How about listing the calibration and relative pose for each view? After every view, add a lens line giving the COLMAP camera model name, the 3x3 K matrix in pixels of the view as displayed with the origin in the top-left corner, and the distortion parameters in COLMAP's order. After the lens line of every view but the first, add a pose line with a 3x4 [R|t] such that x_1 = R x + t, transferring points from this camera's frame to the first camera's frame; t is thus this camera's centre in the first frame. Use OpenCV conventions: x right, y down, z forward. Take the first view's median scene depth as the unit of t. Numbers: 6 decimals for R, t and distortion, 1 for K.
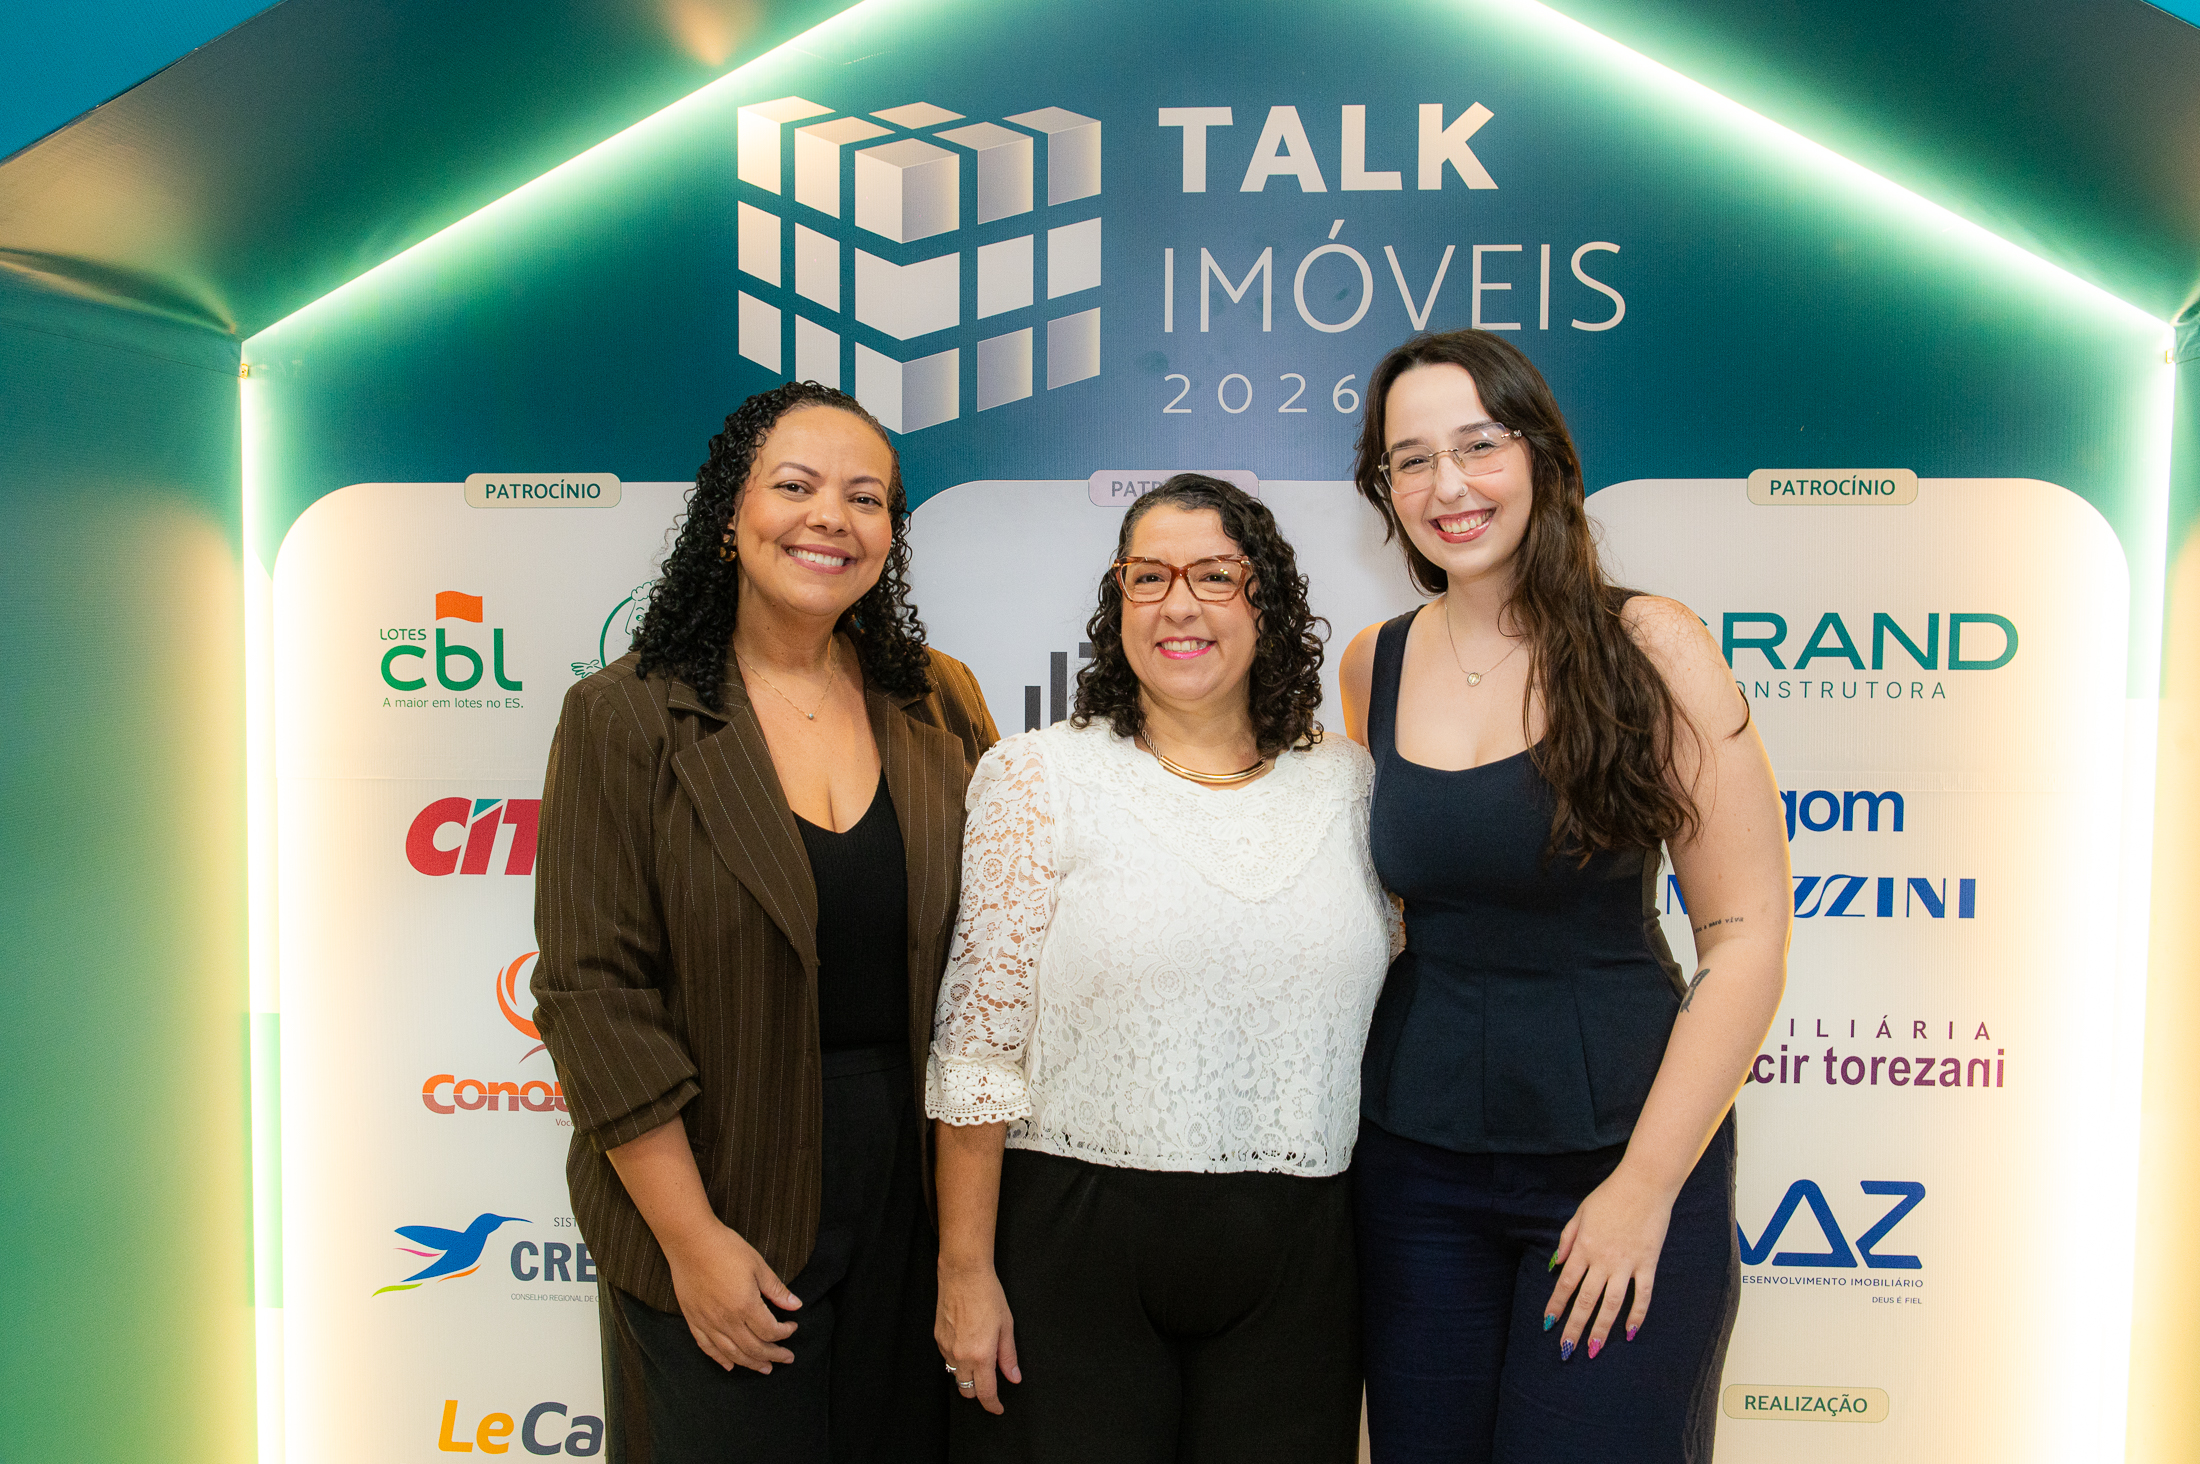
lens RADIAL K [[2178.7, 0, 1091.2], [0, 2178.7, 738.5], [0, 0, 1]] dist [0.007215, -0.009011]
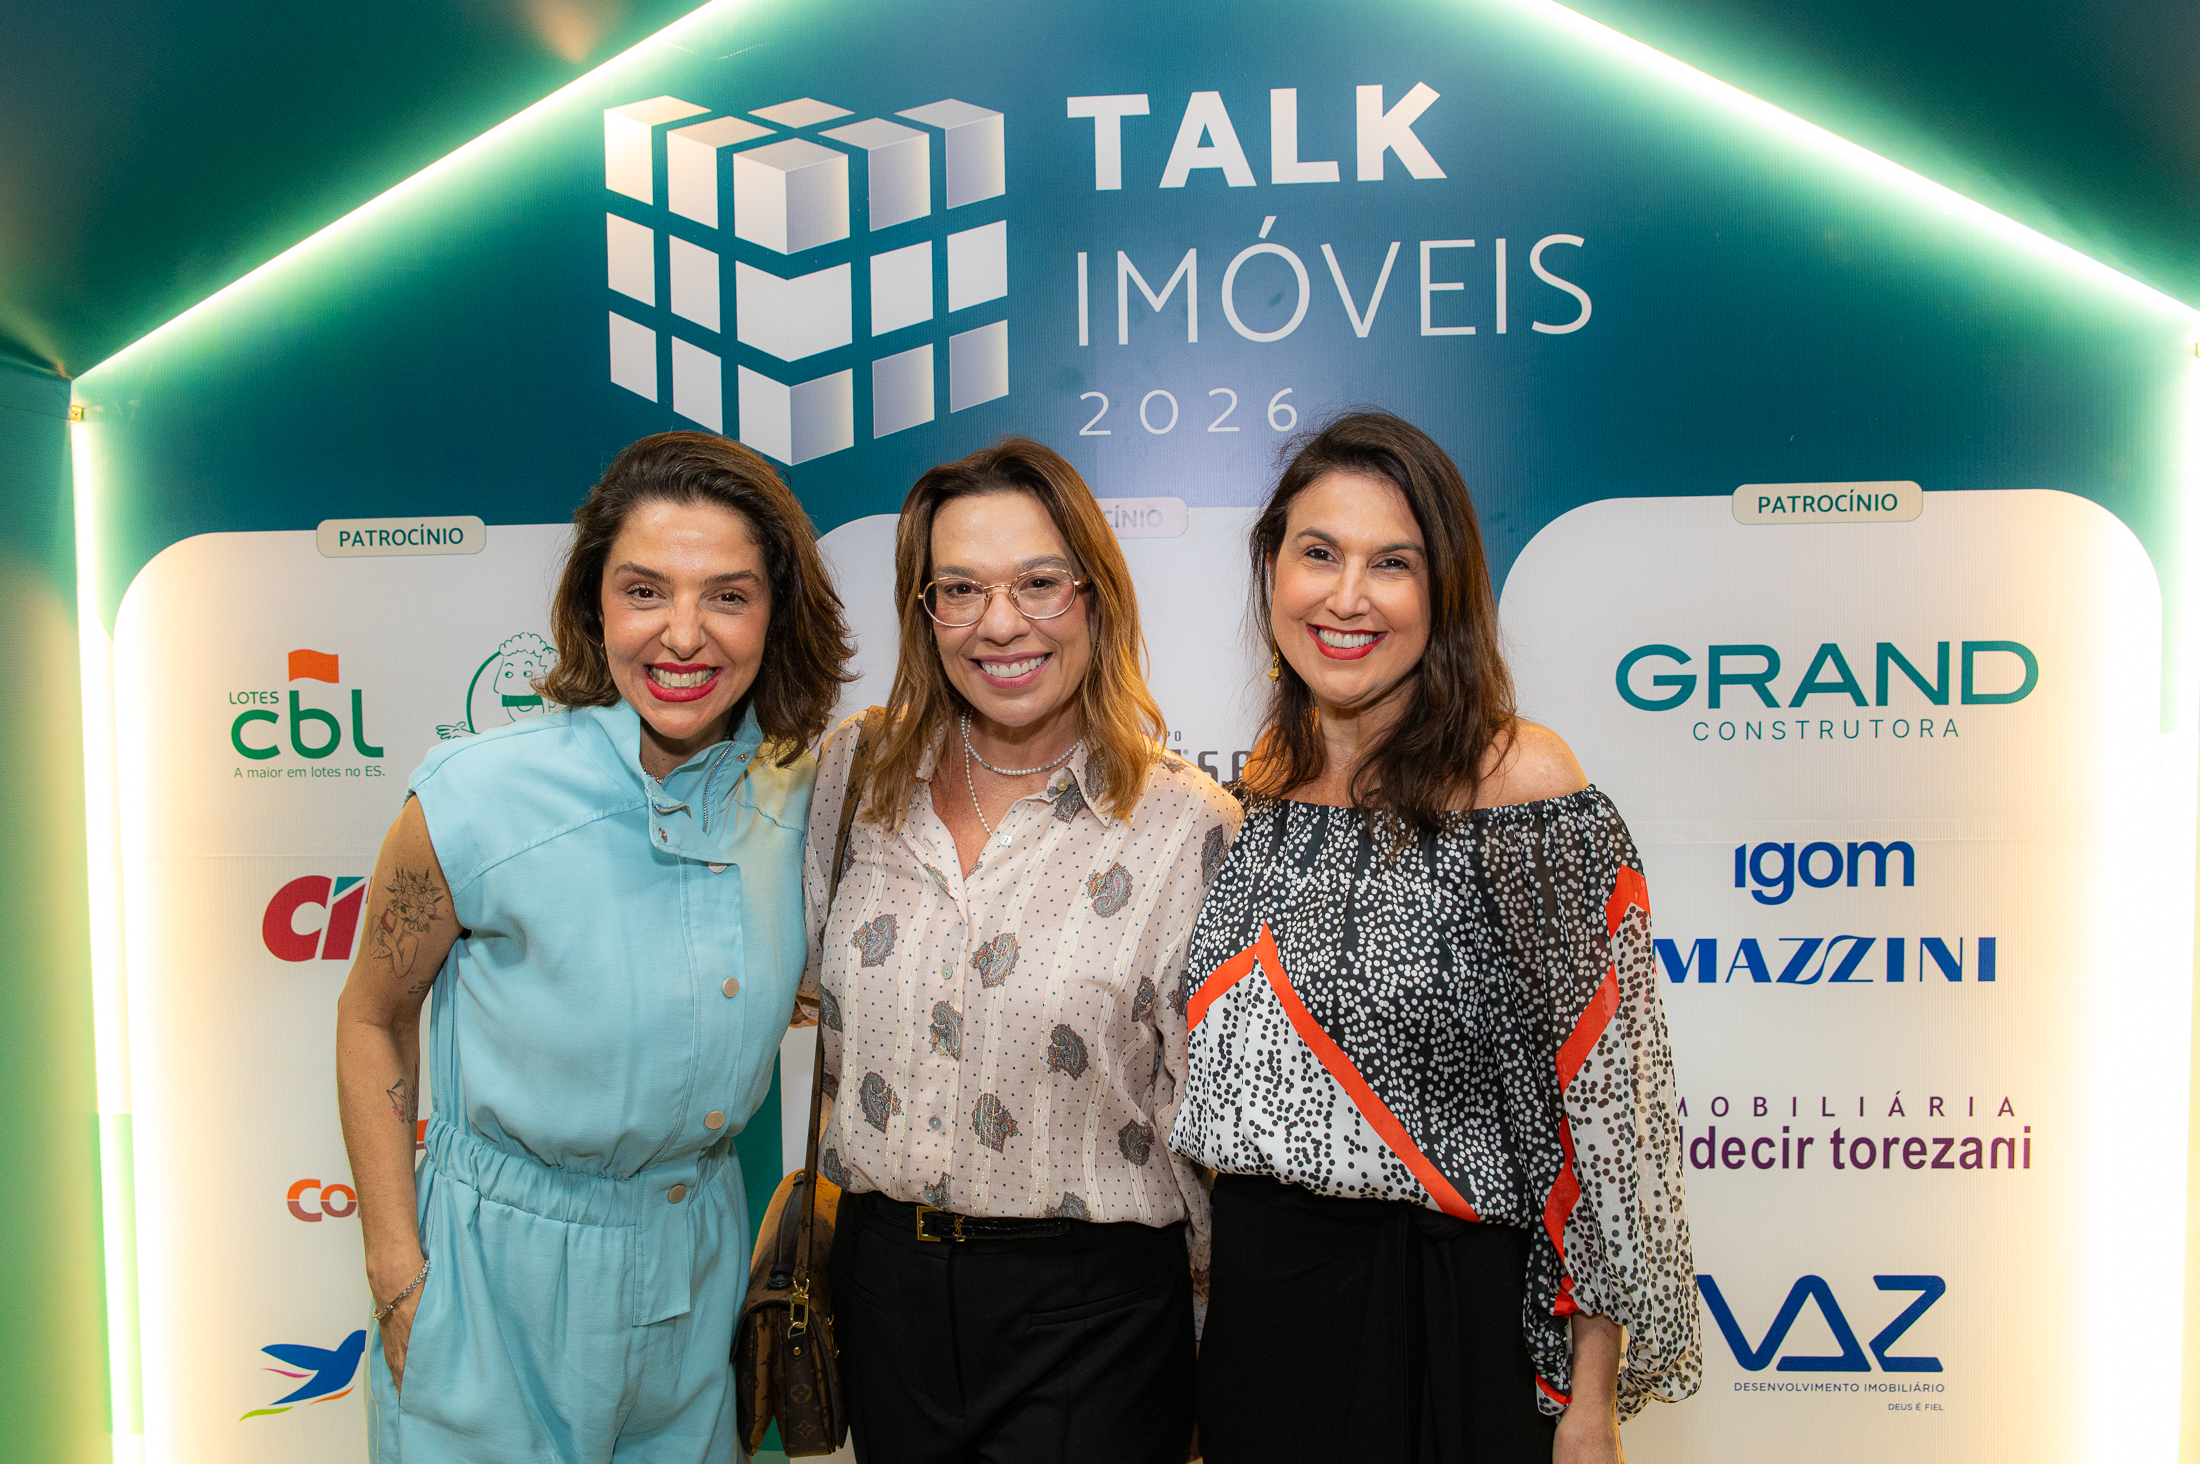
lens RADIAL K [[1847.1, 0, 1093.7], [0, 1847.1, 740.6], [0, 0, 1]] dist [-0.017325, -0.000292]
pose [[0.999801, -0.019594, -0.003764, 0.039334], [0.019557, 0.999763, -0.009592, -0.016232], [0.003951, 0.009516, 0.999947, 0.240668]]
